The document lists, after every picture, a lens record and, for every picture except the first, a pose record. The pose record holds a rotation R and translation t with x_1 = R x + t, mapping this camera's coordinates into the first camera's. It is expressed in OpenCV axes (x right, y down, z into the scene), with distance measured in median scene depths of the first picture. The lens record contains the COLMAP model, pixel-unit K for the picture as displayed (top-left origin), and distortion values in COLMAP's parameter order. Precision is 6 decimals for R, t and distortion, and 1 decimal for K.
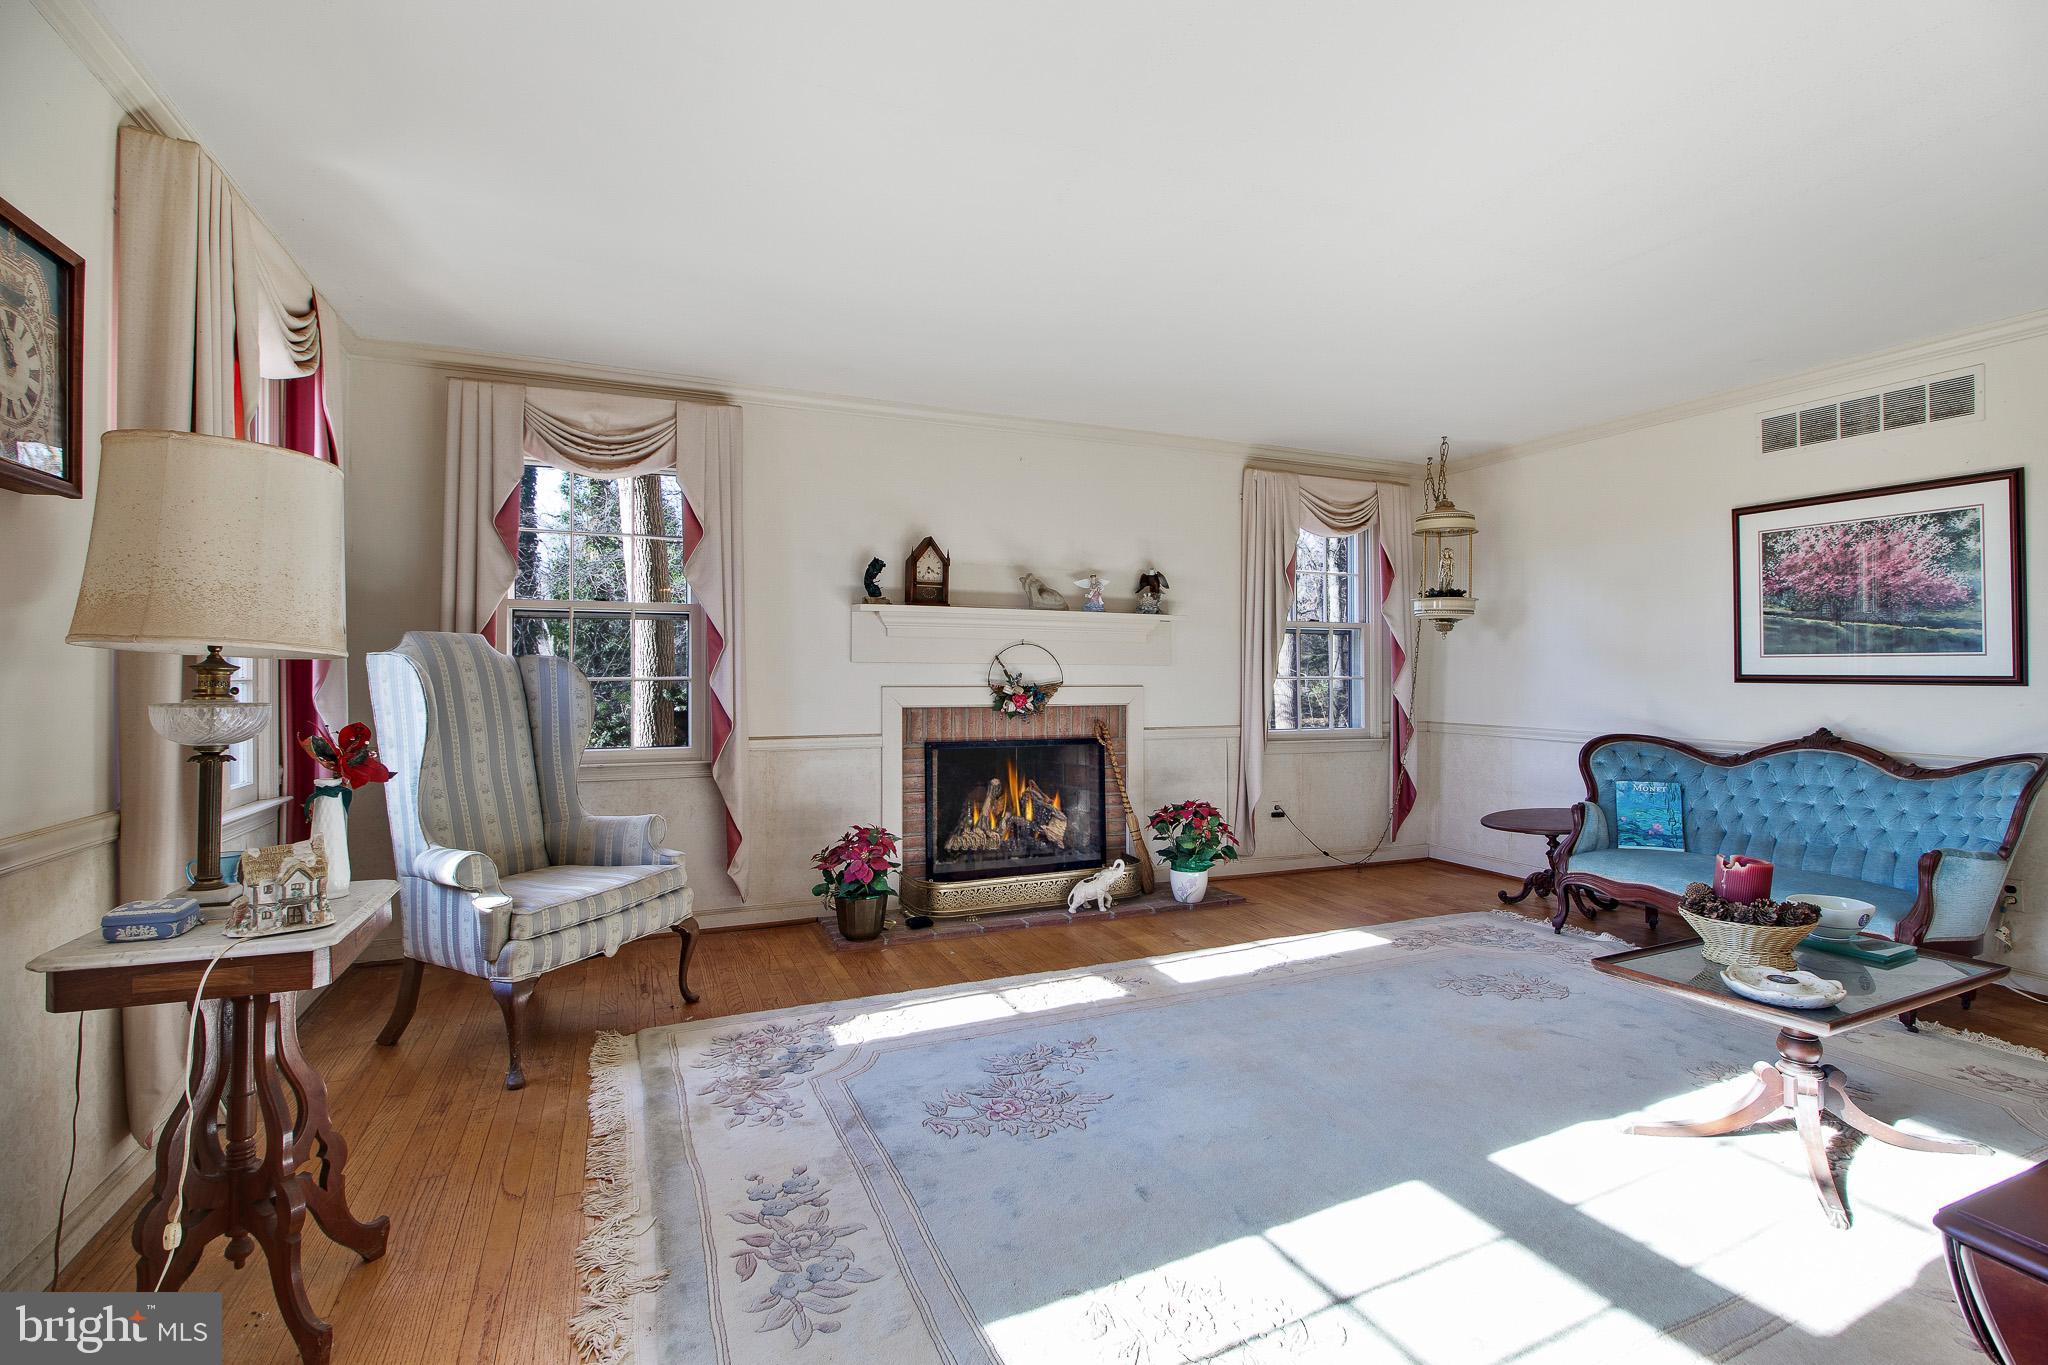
lens RADIAL K [[939.6, 0, 1043.9], [0, 939.6, 675.5], [0, 0, 1]] dist [-0.025226, -0.004994]
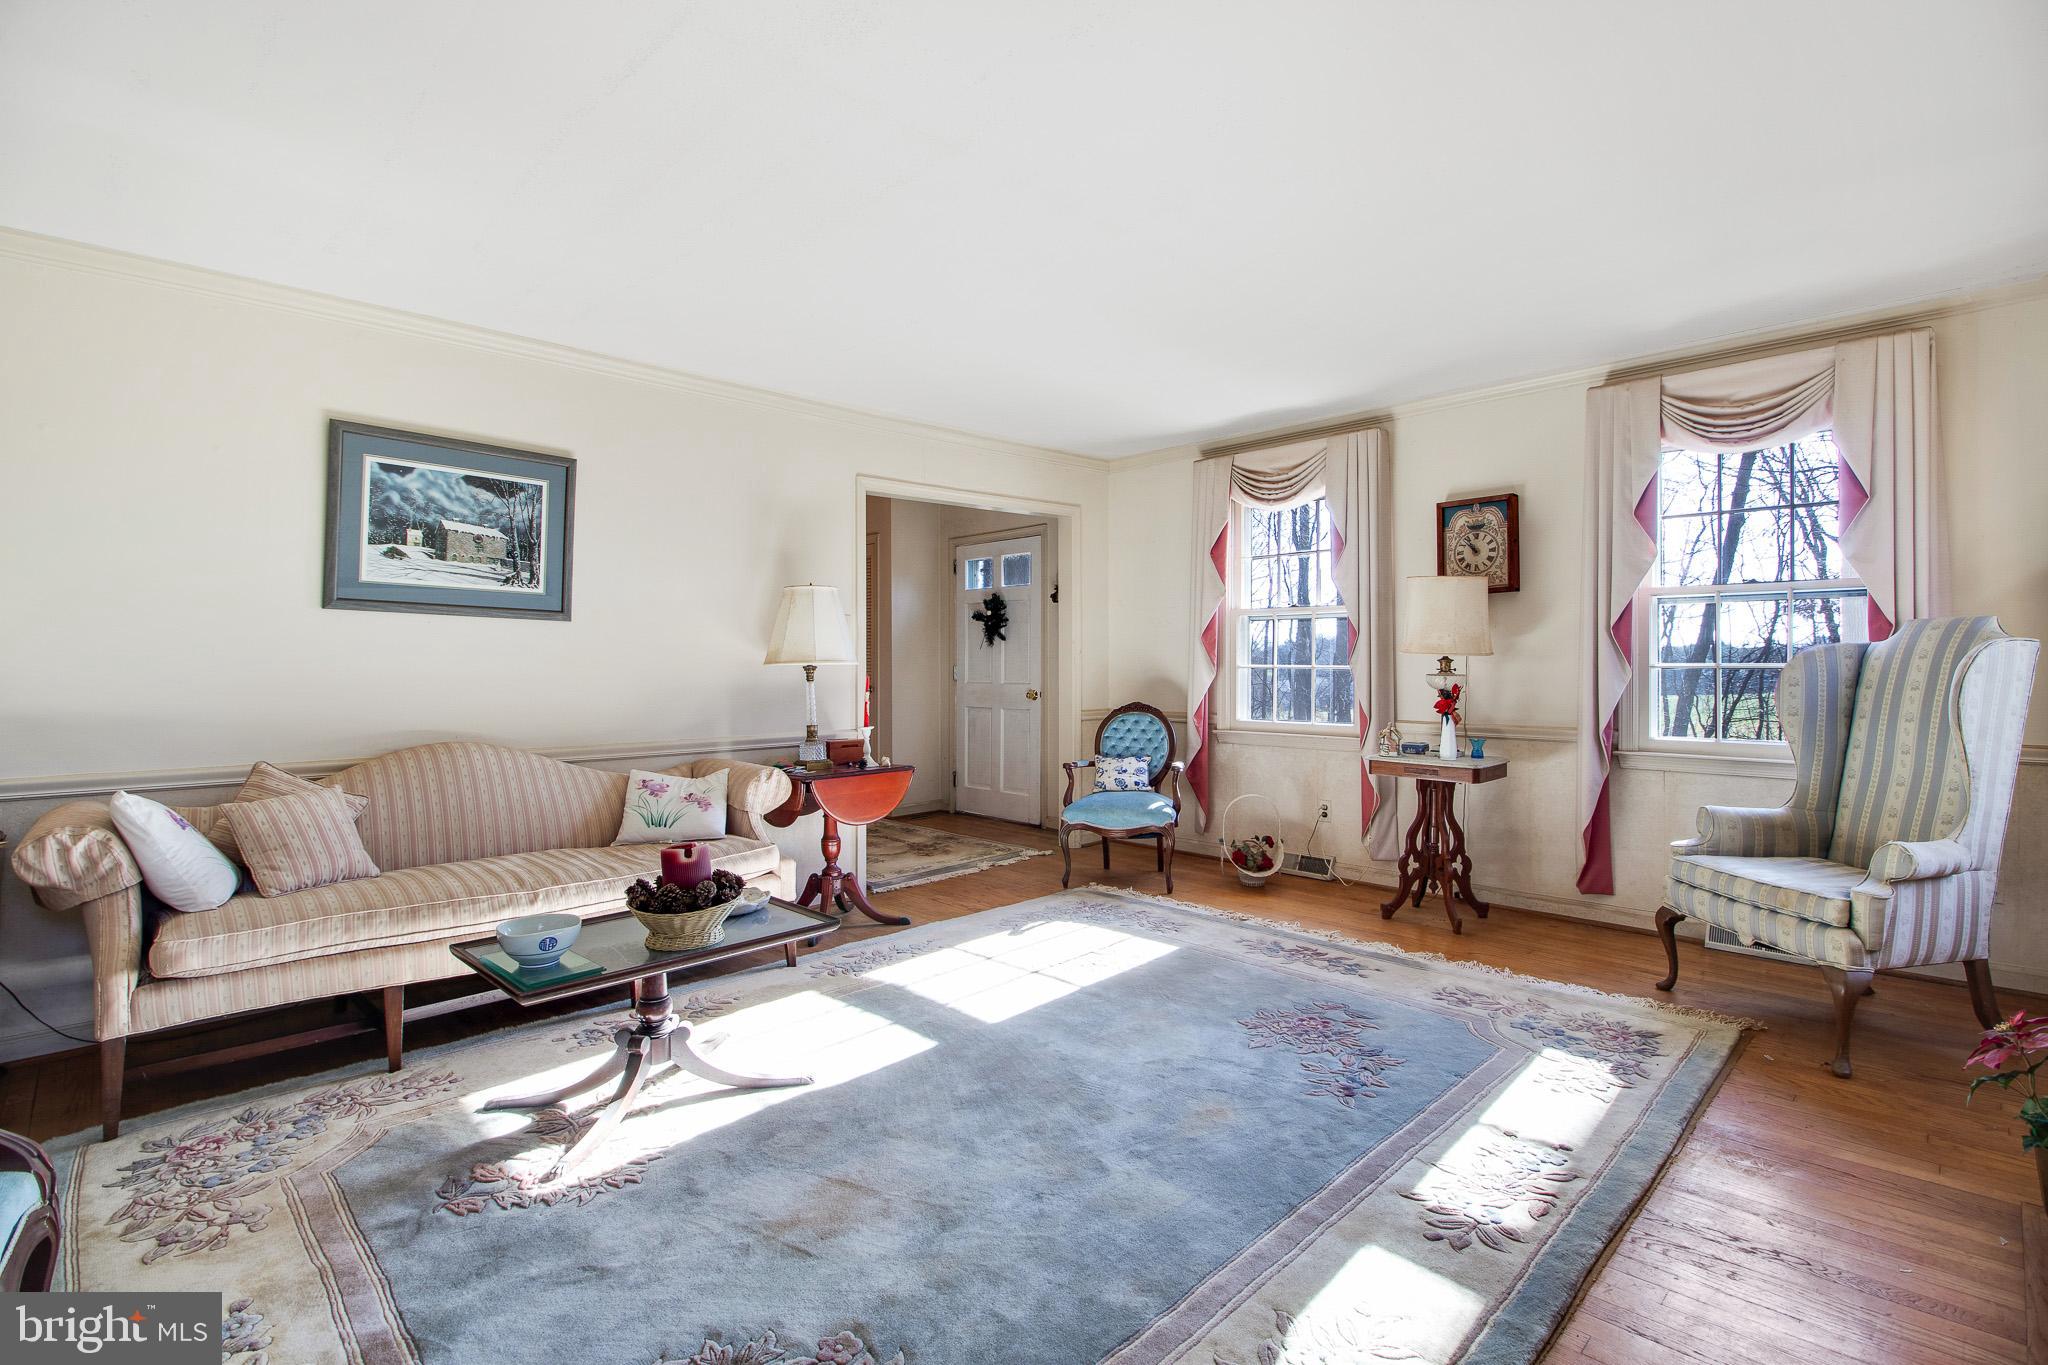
lens RADIAL K [[939.6, 0, 1028.9], [0, 939.6, 669.6], [0, 0, 1]] dist [-0.025226, -0.004994]
pose [[-0.937483, 0.007429, -0.347951, 0.884488], [0.003943, 0.999935, 0.010726, -0.011343], [0.348008, 0.008684, -0.937451, 2.463435]]
